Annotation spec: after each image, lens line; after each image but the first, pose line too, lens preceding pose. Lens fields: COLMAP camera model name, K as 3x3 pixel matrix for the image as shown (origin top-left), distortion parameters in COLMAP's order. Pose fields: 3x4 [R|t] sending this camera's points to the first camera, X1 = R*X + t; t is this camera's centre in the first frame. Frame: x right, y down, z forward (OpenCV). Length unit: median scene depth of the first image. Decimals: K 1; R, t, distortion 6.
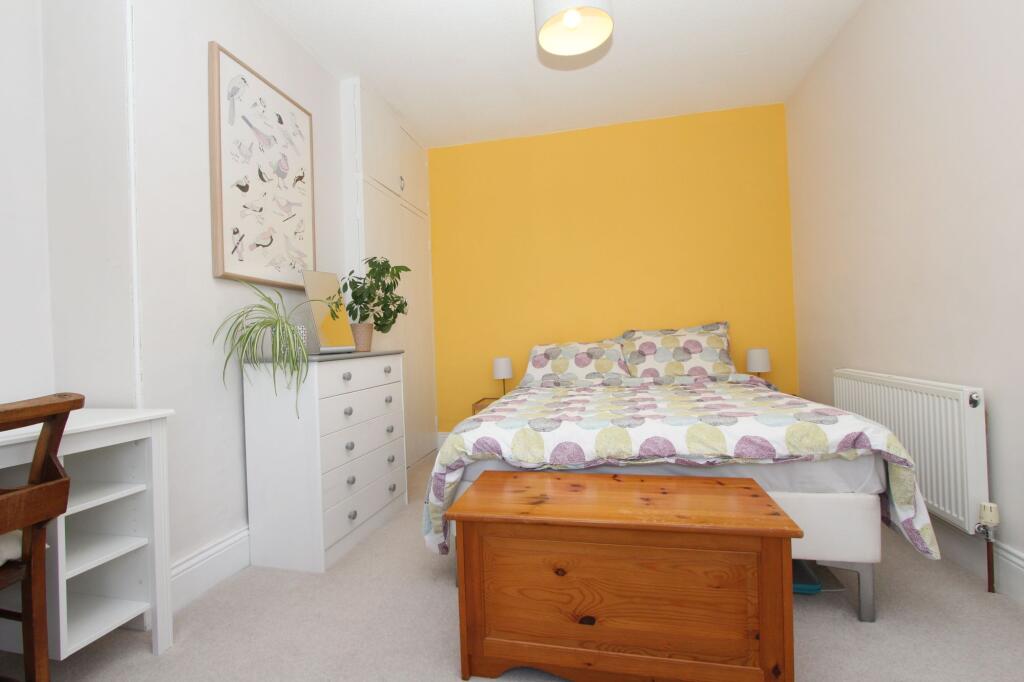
lens RADIAL K [[476.1, 0, 511.9], [0, 476.1, 334.8], [0, 0, 1]] dist [-0.003972, -0.000277]
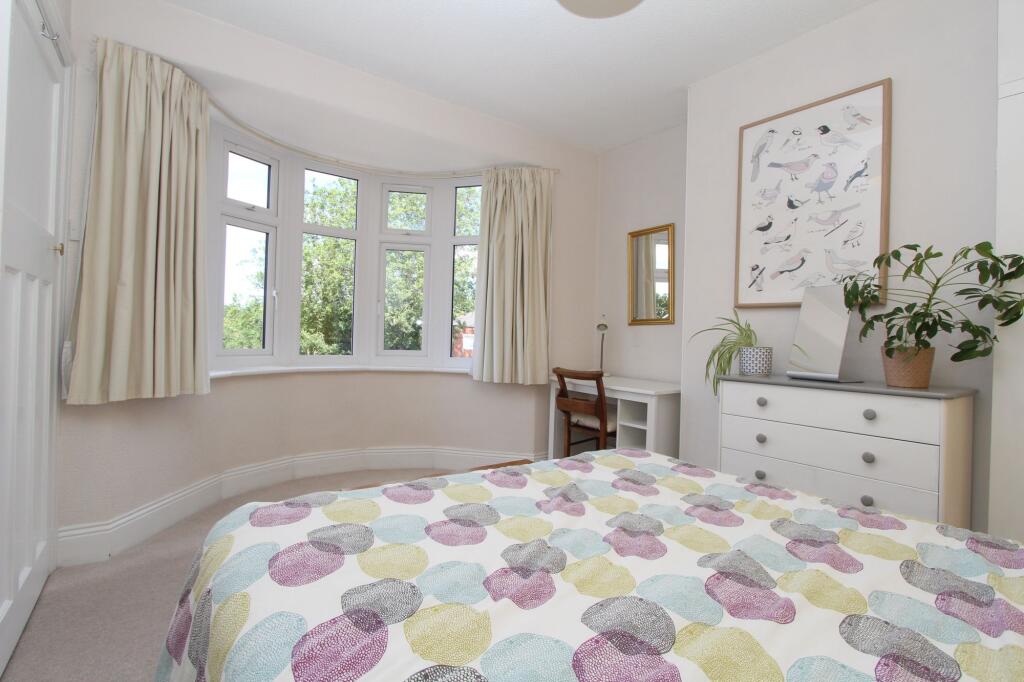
lens RADIAL K [[476.1, 0, 511.7], [0, 476.1, 341.3], [0, 0, 1]] dist [-0.003972, -0.000277]
pose [[-0.663699, 0.022119, -0.747673, 0.719703], [-0.000298, 0.999555, 0.029836, -0.063369], [0.748000, 0.020025, -0.663397, 1.298520]]
